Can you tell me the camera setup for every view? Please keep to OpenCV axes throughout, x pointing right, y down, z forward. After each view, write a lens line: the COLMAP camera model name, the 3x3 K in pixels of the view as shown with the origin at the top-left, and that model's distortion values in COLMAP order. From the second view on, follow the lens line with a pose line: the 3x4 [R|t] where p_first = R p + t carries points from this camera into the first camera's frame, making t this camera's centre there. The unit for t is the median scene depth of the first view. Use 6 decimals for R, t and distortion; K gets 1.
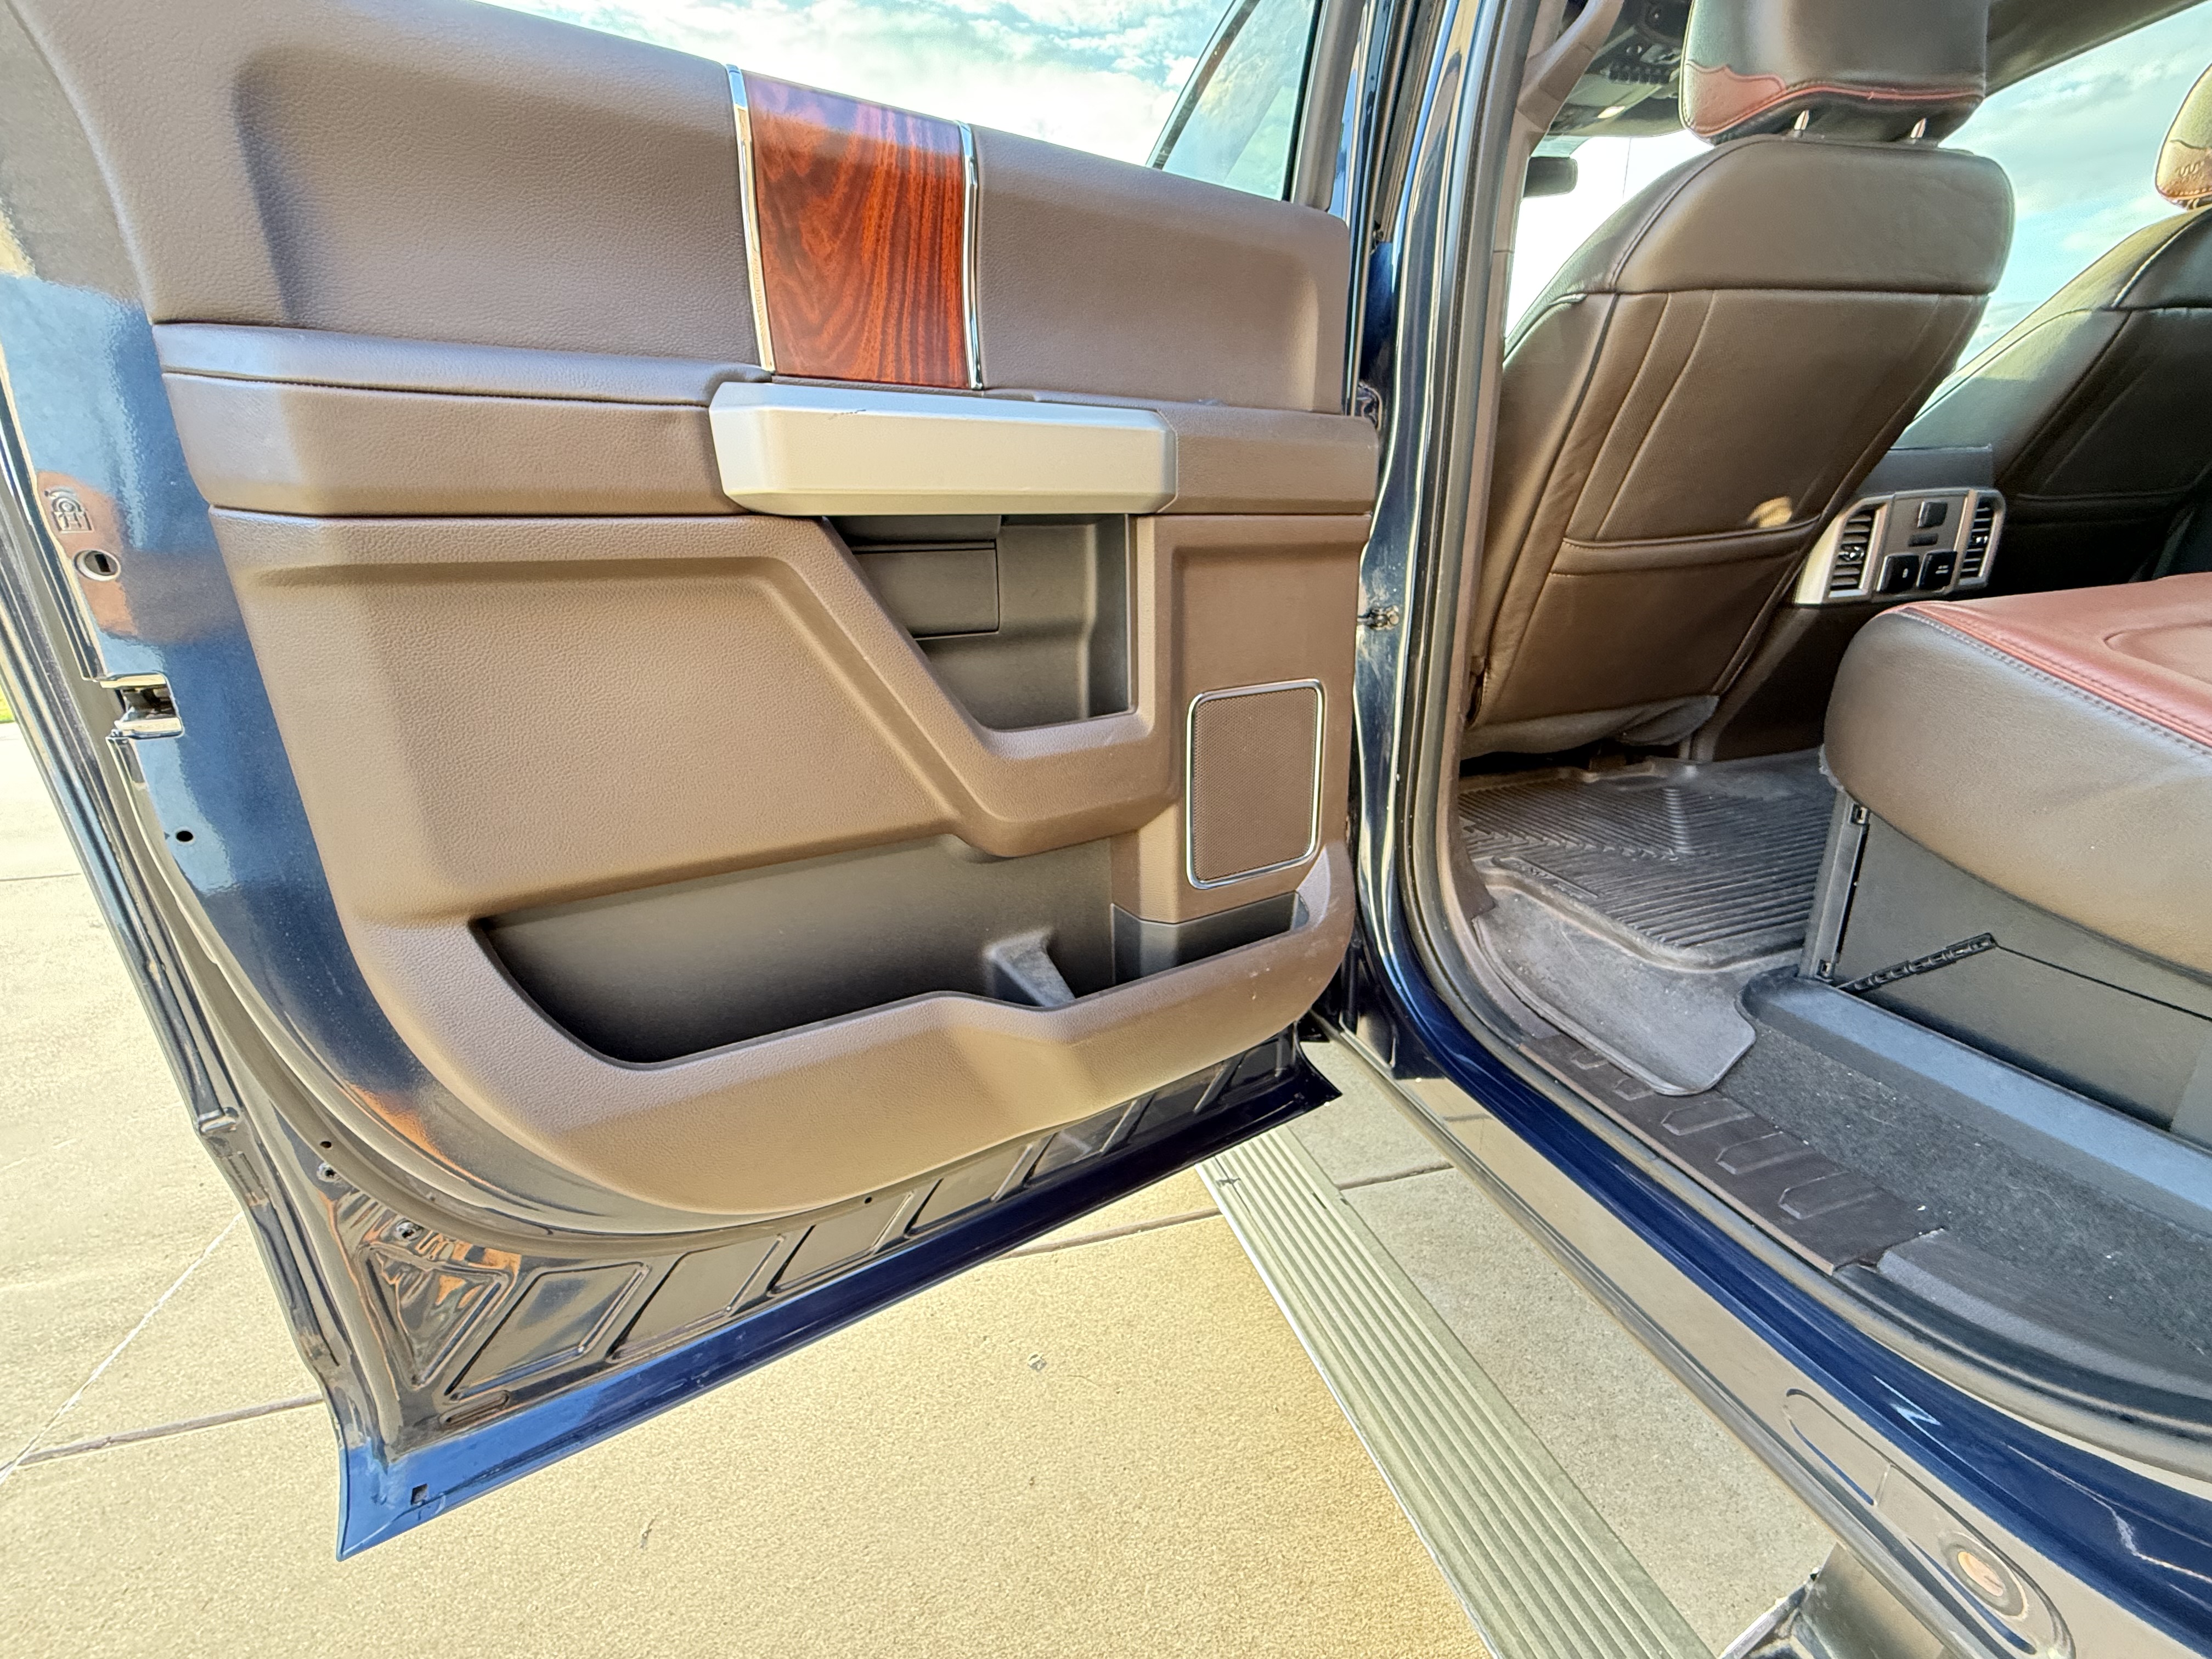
lens RADIAL K [[883.5, 0, 1094.9], [0, 883.5, 823.8], [0, 0, 1]] dist [-0.000326, 0.000054]
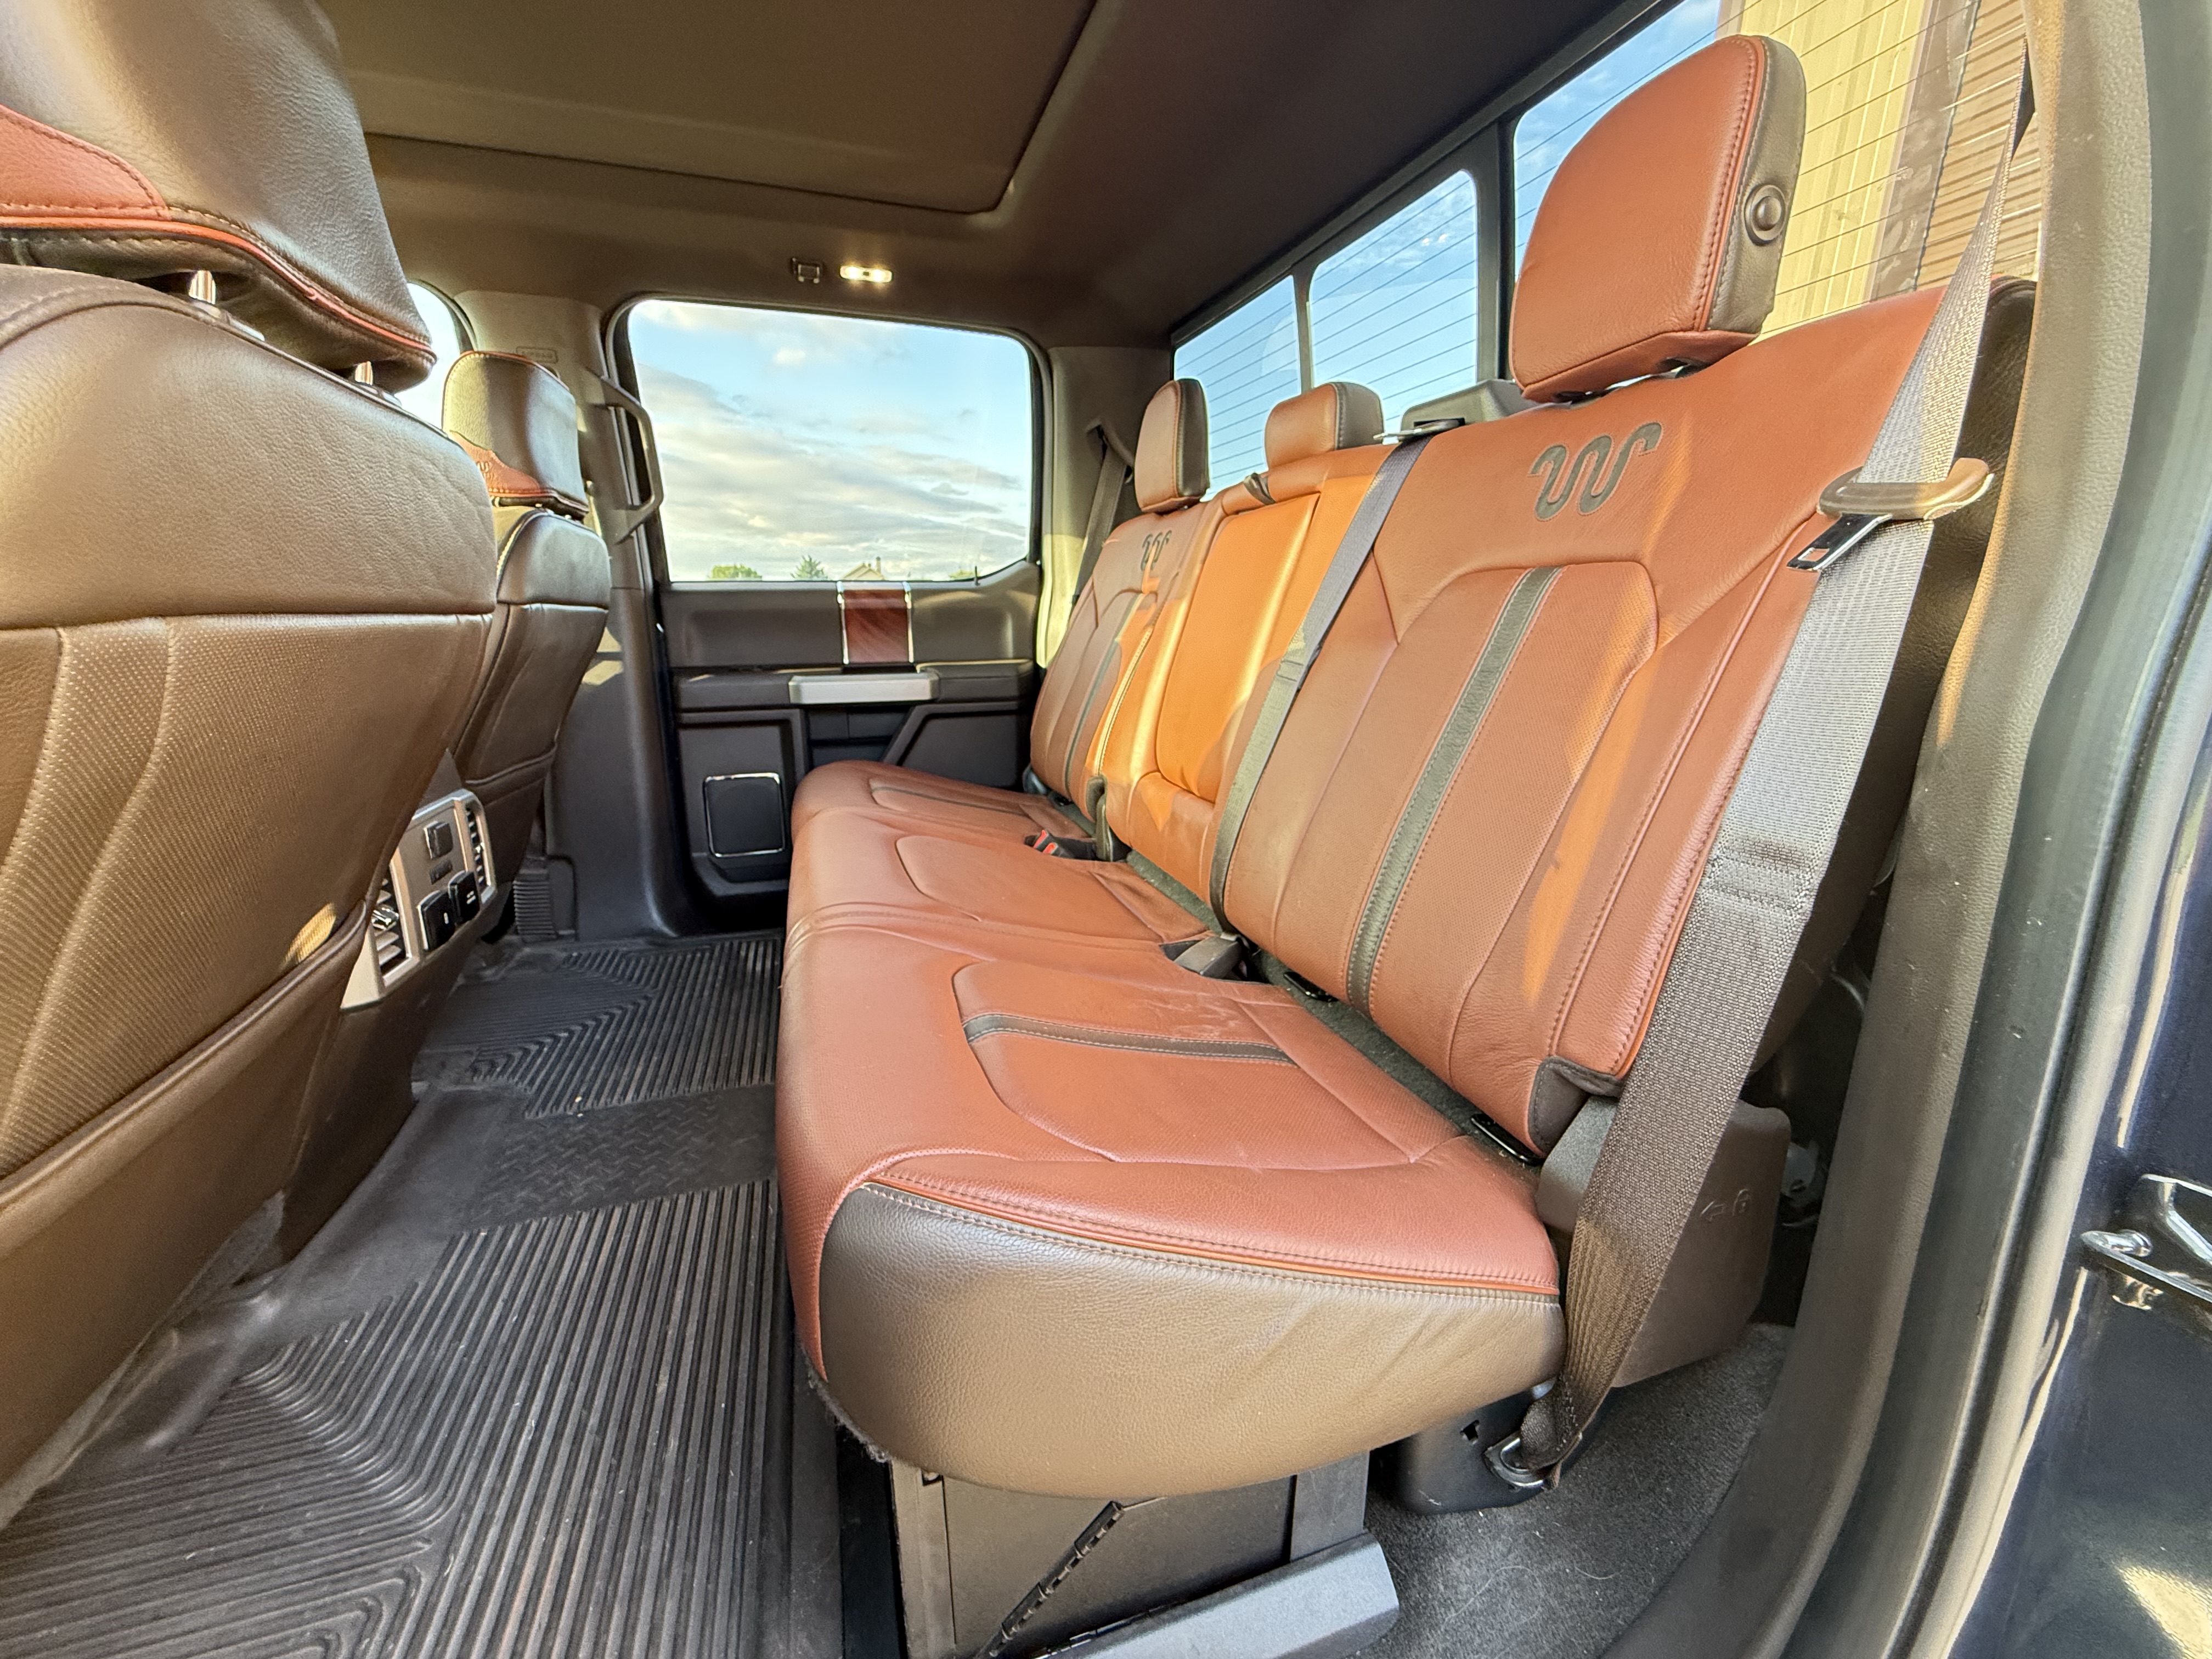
lens RADIAL K [[883.5, 0, 1095.1], [0, 883.5, 820.9], [0, 0, 1]] dist [-0.000326, 0.000054]
pose [[-0.016704, -0.180647, 0.983406, 0.215050], [0.327696, 0.928230, 0.176078, -0.353256], [-0.944635, 0.325200, 0.043692, 0.479525]]
